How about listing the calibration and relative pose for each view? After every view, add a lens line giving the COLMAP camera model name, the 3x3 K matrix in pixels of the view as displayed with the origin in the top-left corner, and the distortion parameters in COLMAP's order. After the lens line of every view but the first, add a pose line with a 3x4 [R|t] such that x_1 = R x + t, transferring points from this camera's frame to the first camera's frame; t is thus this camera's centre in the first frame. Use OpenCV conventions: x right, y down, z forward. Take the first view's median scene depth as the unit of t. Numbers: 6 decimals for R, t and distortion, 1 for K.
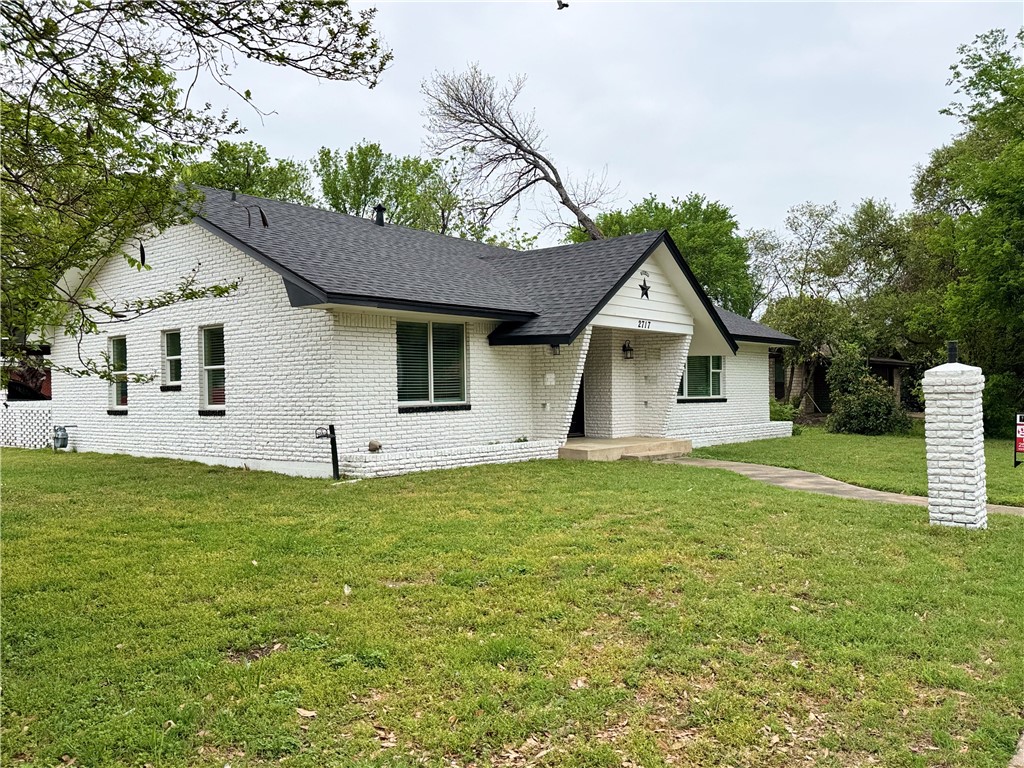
lens RADIAL K [[837.0, 0, 512.2], [0, 837.0, 385.2], [0, 0, 1]] dist [-0.002923, -0.000820]
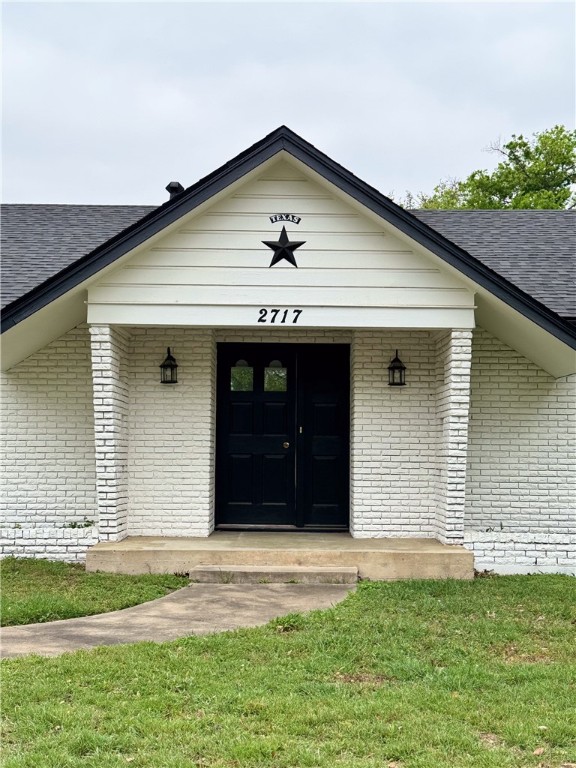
lens RADIAL K [[1044.6, 0, 288.1], [0, 1044.6, 382.7], [0, 0, 1]] dist [0.201354, 0.000000]
pose [[0.665470, -0.038750, -0.745418, 0.641739], [-0.009327, 0.998142, -0.060214, 0.007804], [0.746366, 0.047023, 0.663872, 0.574141]]
